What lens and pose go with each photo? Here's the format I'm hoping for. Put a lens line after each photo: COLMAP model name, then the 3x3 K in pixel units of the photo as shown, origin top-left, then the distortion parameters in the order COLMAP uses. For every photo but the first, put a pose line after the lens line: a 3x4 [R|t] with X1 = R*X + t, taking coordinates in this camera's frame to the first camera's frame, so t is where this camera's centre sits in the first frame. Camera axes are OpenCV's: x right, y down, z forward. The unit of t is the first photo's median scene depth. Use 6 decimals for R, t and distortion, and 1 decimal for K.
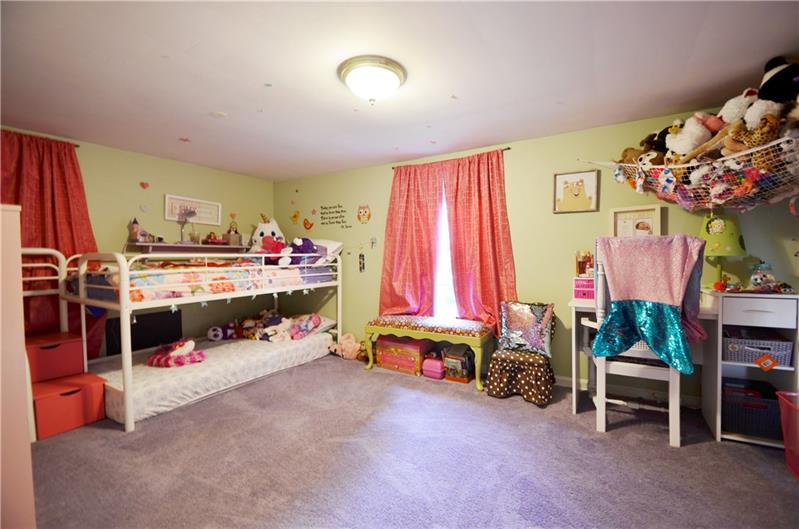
lens RADIAL K [[346.8, 0, 406.0], [0, 346.8, 266.2], [0, 0, 1]] dist [0.017593, -0.019682]
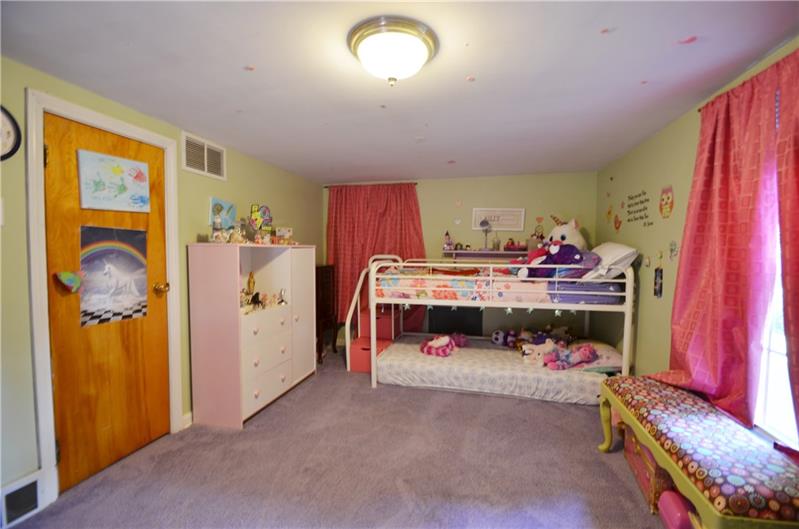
lens RADIAL K [[346.8, 0, 406.0], [0, 346.8, 266.2], [0, 0, 1]] dist [0.017593, -0.019682]
pose [[0.293296, 0.052928, -0.954555, 0.381786], [-0.035759, 0.998375, 0.044371, -0.058403], [0.955353, 0.021120, 0.294712, 0.464439]]
